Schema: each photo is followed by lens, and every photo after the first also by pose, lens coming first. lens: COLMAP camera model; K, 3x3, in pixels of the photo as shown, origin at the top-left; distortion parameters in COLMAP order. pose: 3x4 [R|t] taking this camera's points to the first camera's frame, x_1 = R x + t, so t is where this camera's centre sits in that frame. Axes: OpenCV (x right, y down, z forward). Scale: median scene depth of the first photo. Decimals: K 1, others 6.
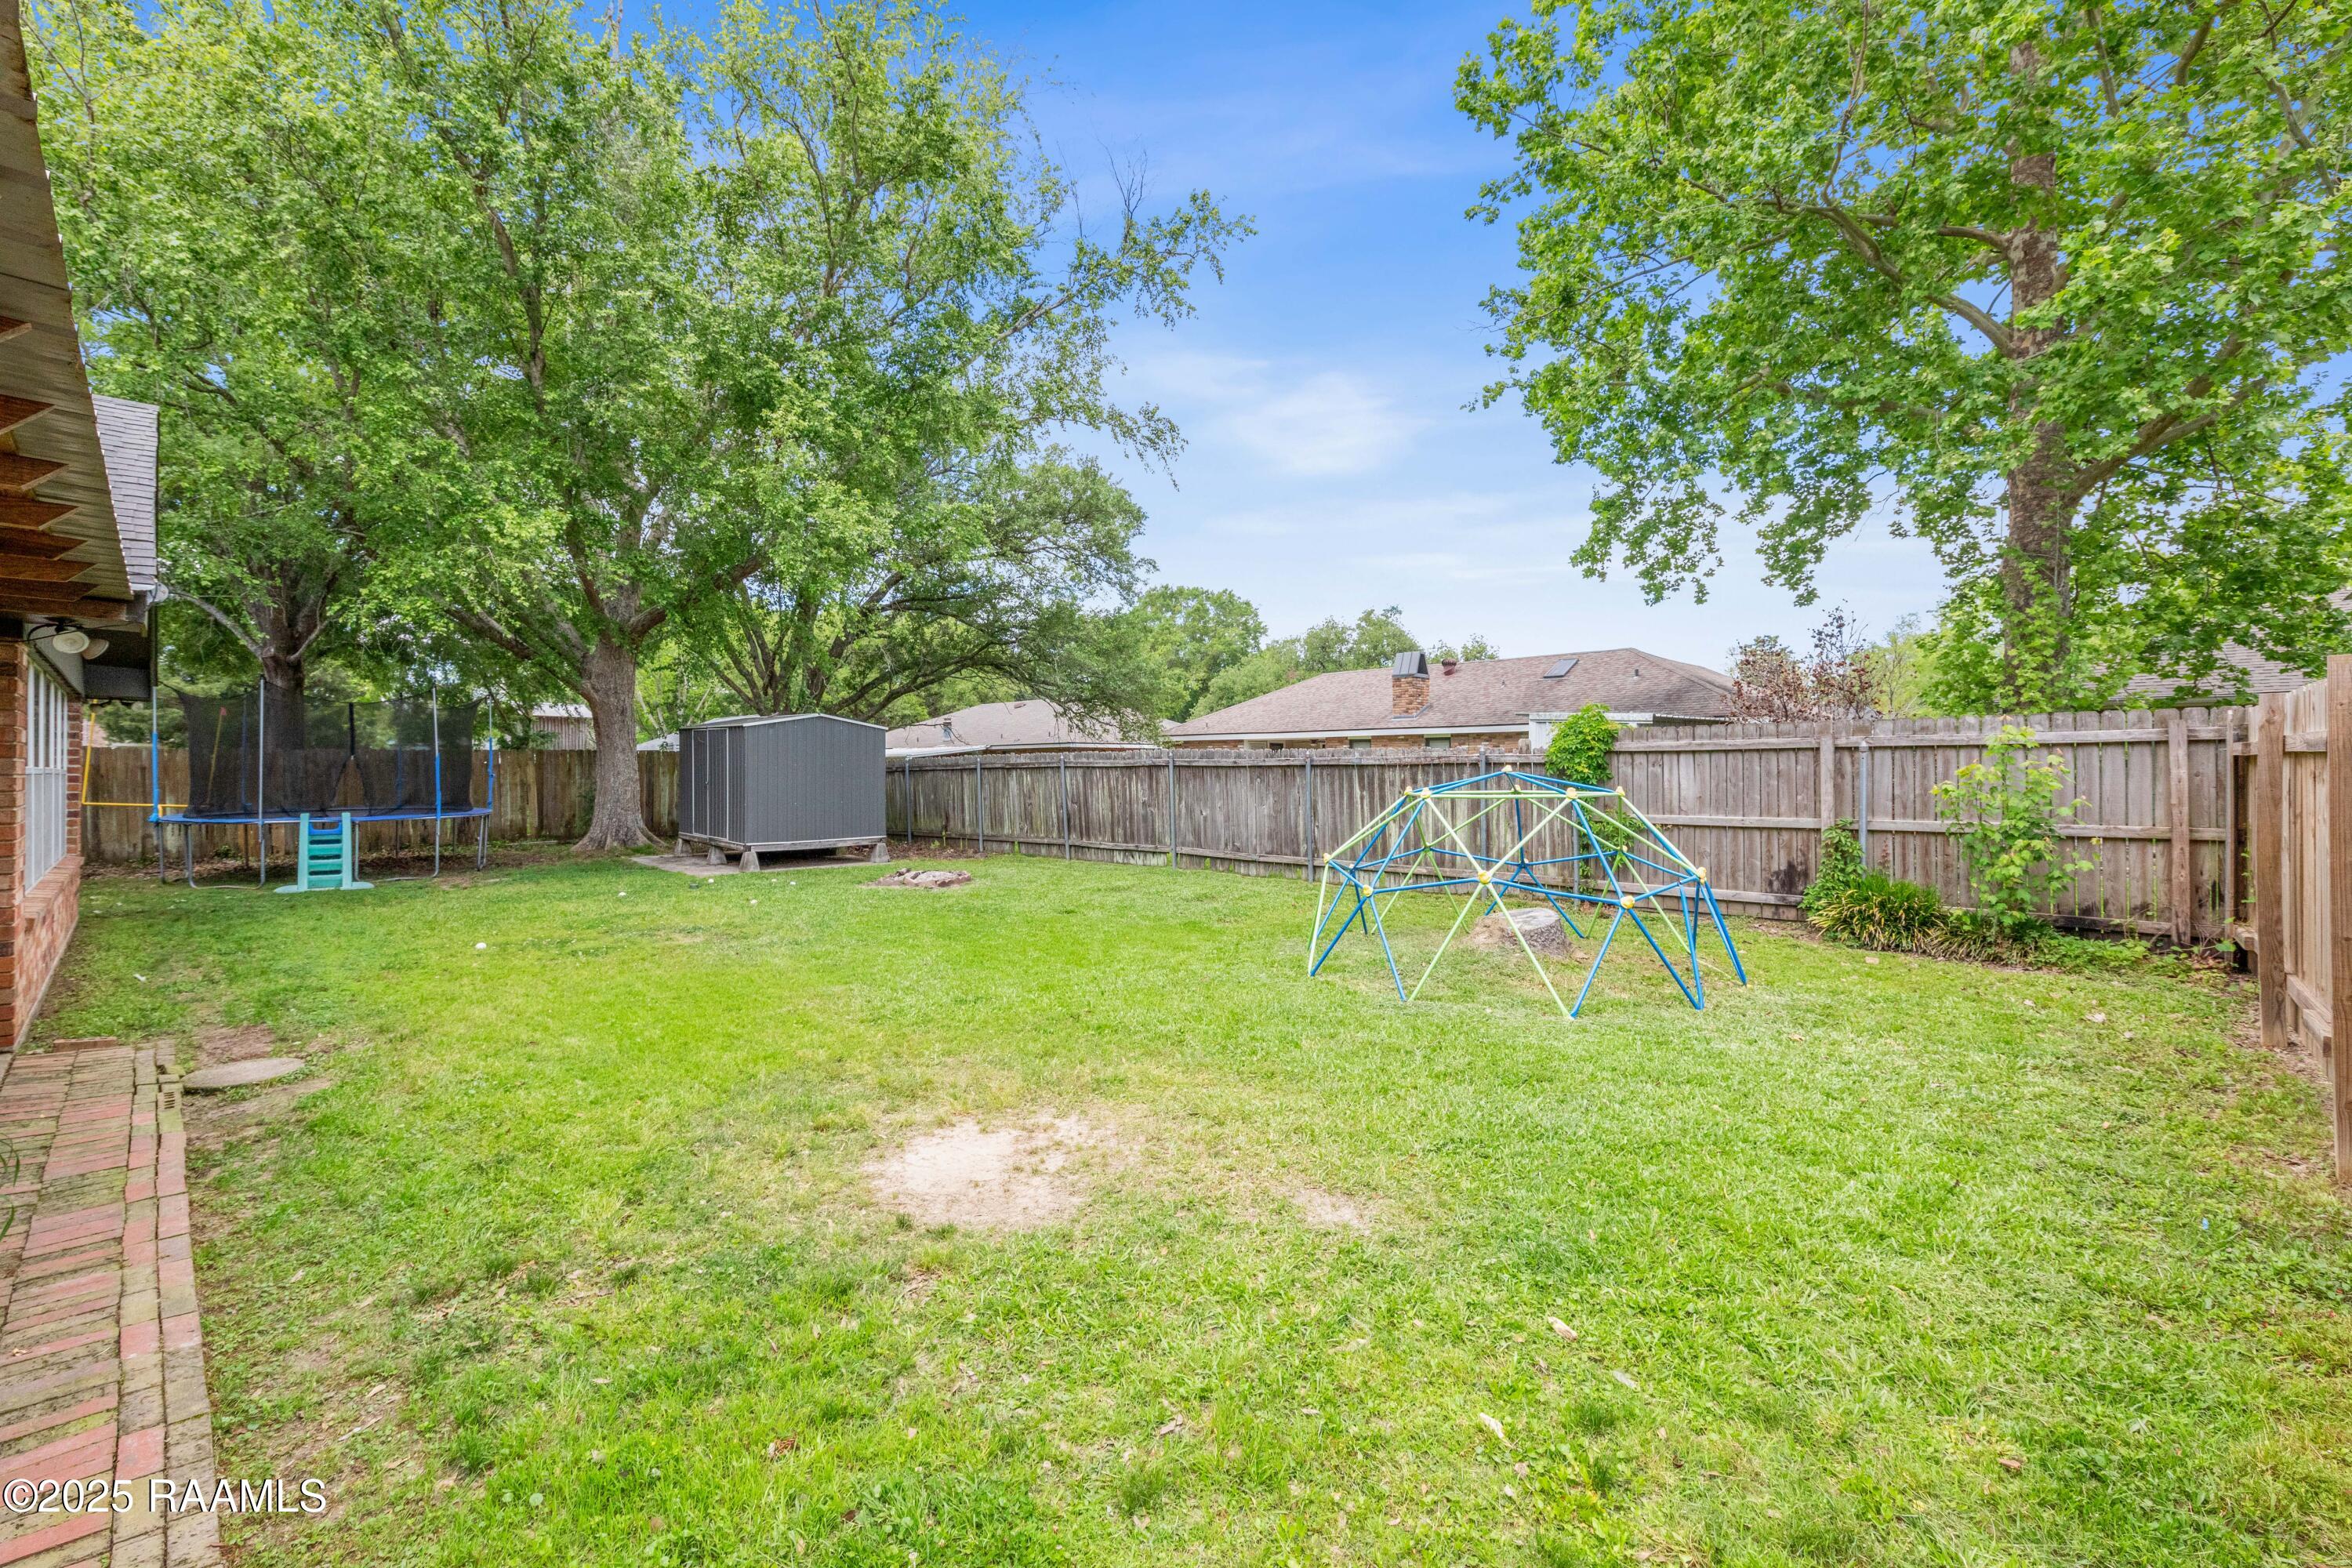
lens RADIAL K [[989.5, 0, 1174.5], [0, 989.5, 770.8], [0, 0, 1]] dist [0.007669, -0.001989]
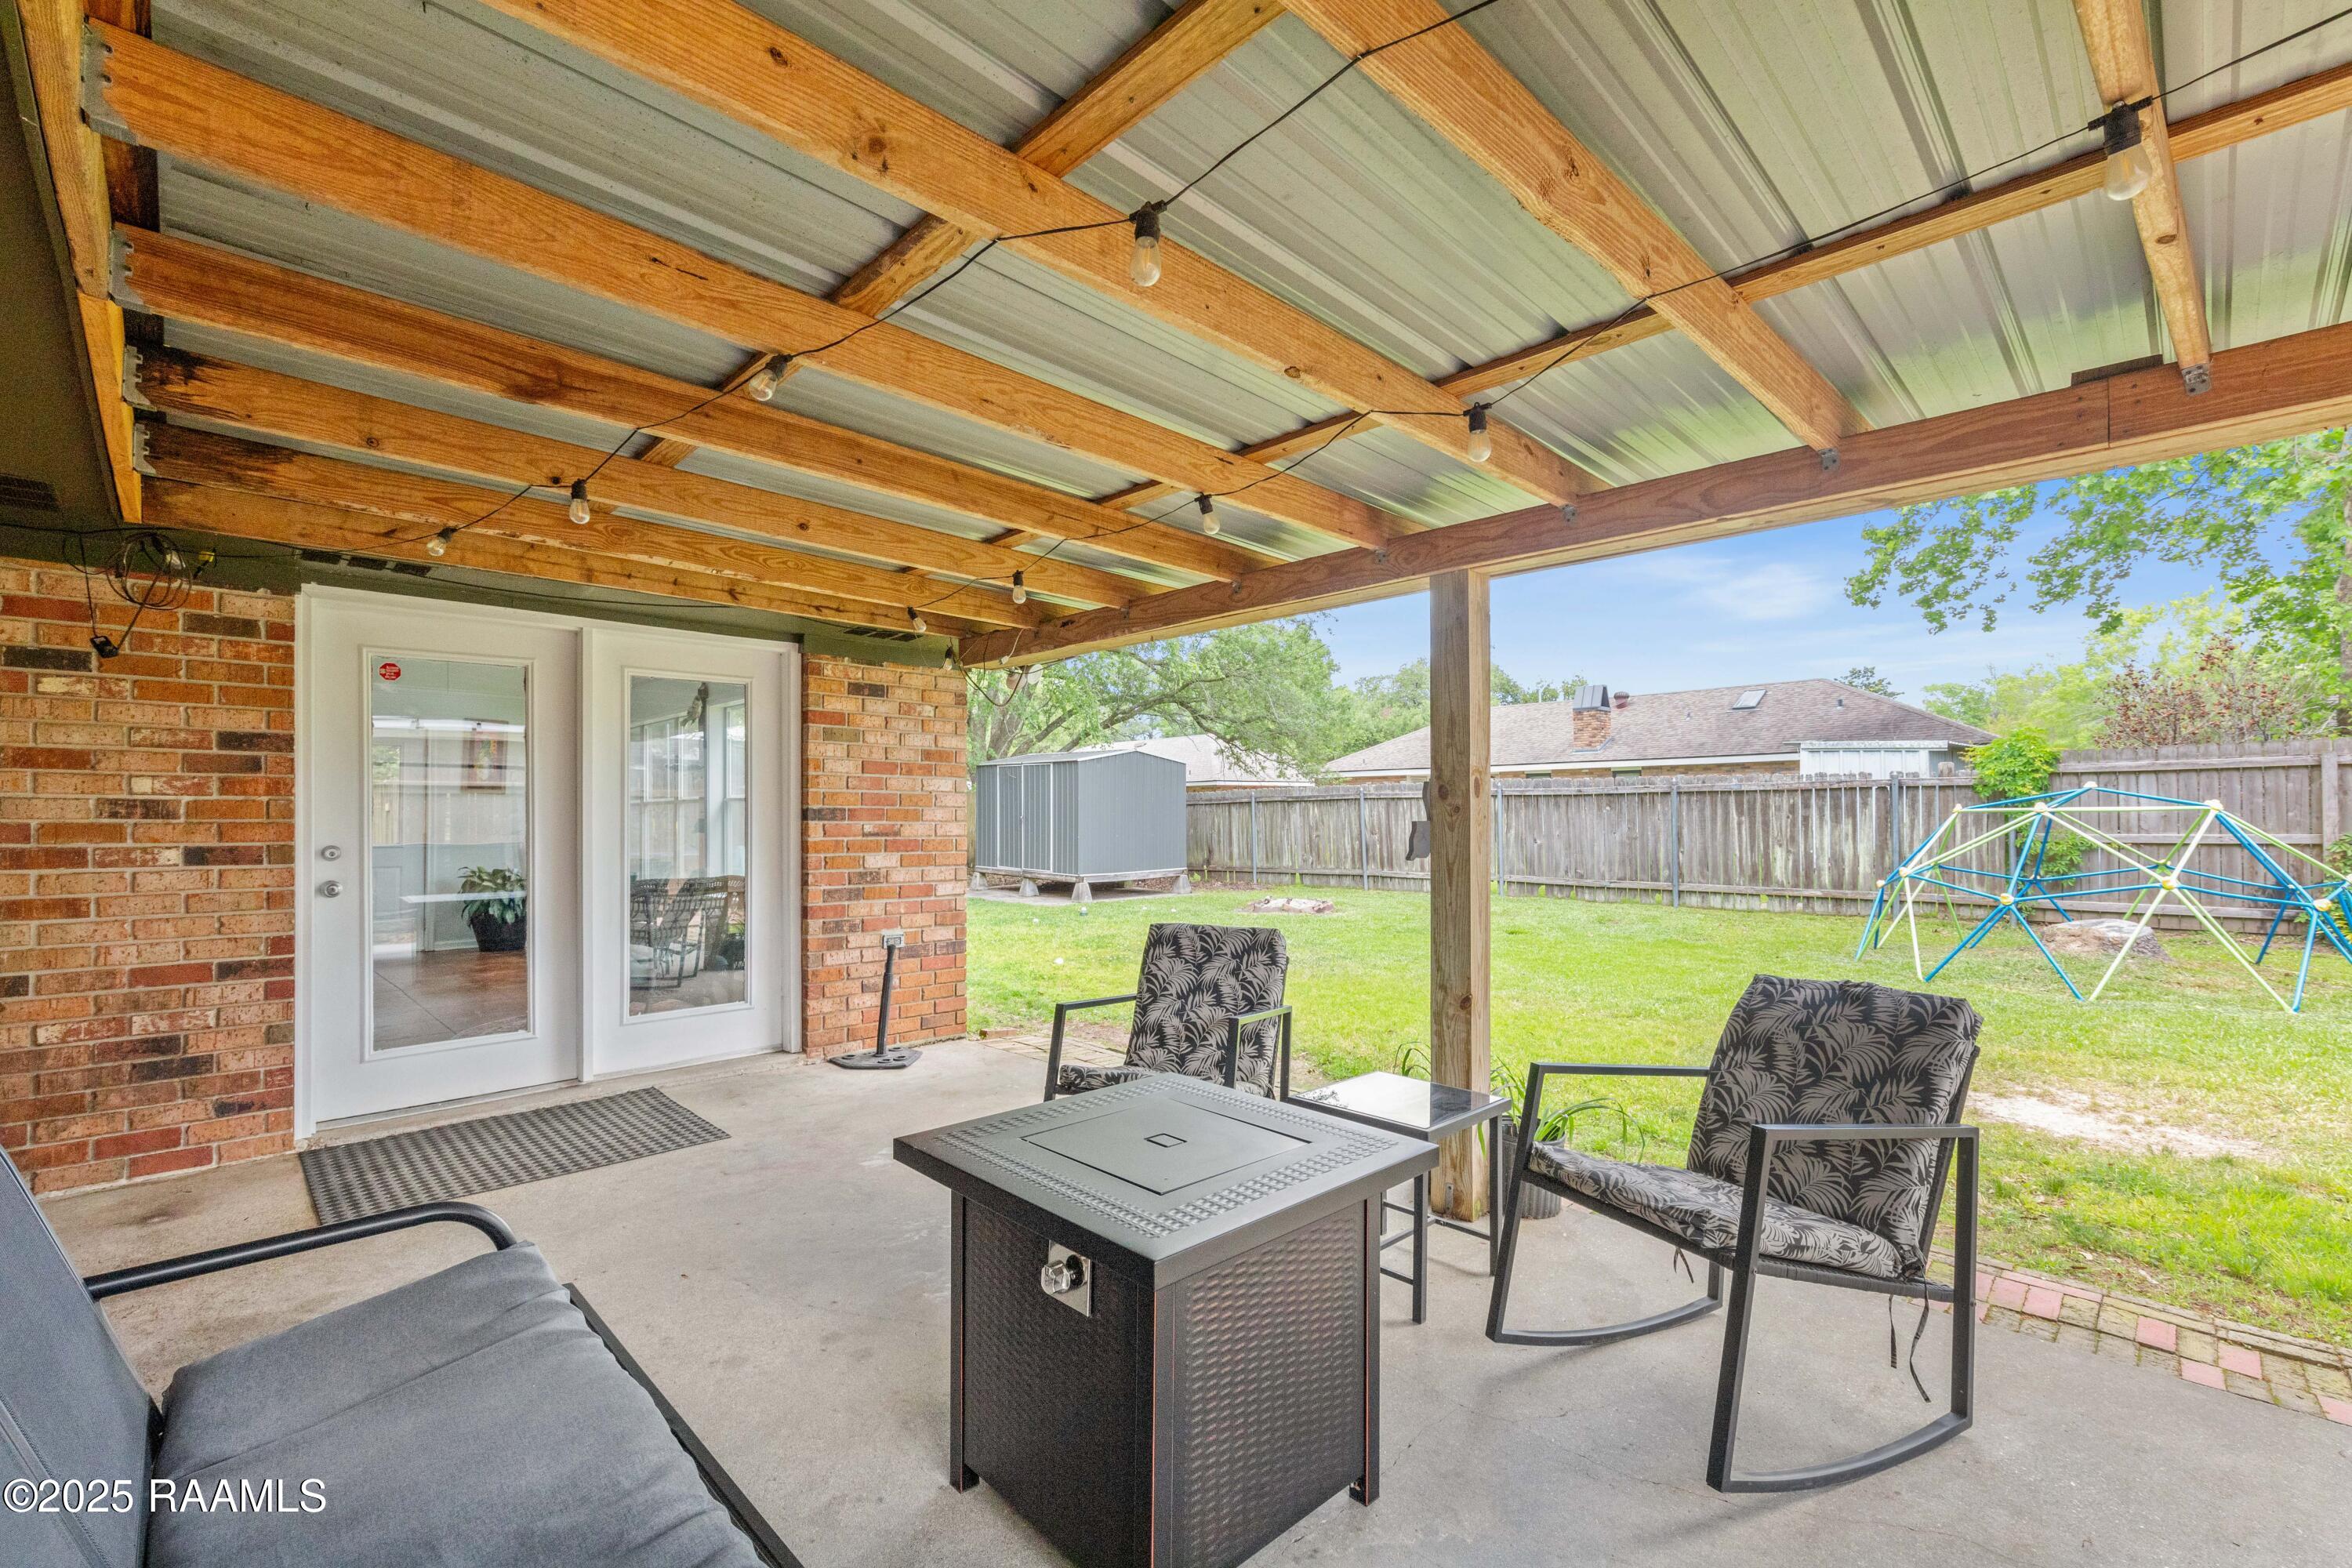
lens RADIAL K [[989.5, 0, 1172.5], [0, 989.5, 816.0], [0, 0, 1]] dist [0.007669, -0.001989]
pose [[0.999442, -0.008511, -0.032293, -0.281436], [0.008628, 0.999957, 0.003501, 0.008638], [0.032262, -0.003778, 0.999472, -0.033809]]
